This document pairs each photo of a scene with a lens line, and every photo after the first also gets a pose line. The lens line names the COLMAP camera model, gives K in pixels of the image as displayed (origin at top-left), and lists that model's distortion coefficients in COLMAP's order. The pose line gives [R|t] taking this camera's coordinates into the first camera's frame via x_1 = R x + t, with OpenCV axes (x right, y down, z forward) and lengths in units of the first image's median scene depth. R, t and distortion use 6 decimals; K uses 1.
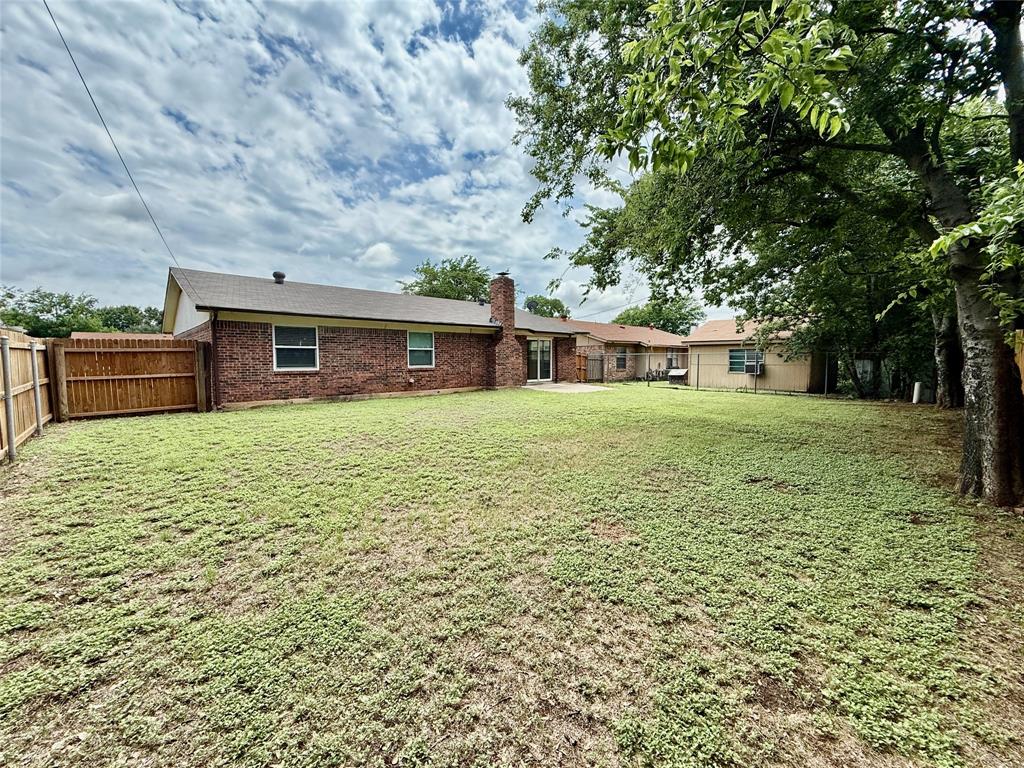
lens RADIAL K [[406.2, 0, 511.4], [0, 406.2, 383.9], [0, 0, 1]] dist [-0.000548, 0.001055]
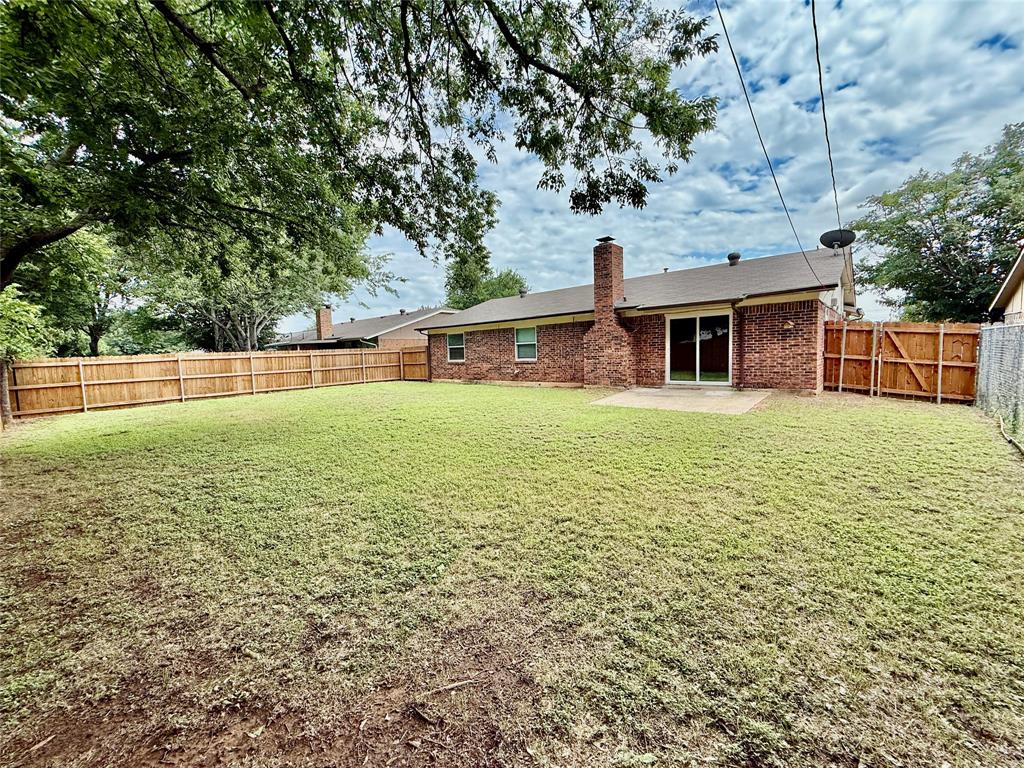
lens RADIAL K [[406.2, 0, 510.9], [0, 406.2, 382.9], [0, 0, 1]] dist [-0.000548, 0.001055]
pose [[0.083228, 0.081426, -0.993198, 0.918104], [-0.025319, 0.996507, 0.079575, -0.070331], [0.996209, 0.018524, 0.084999, 0.930569]]
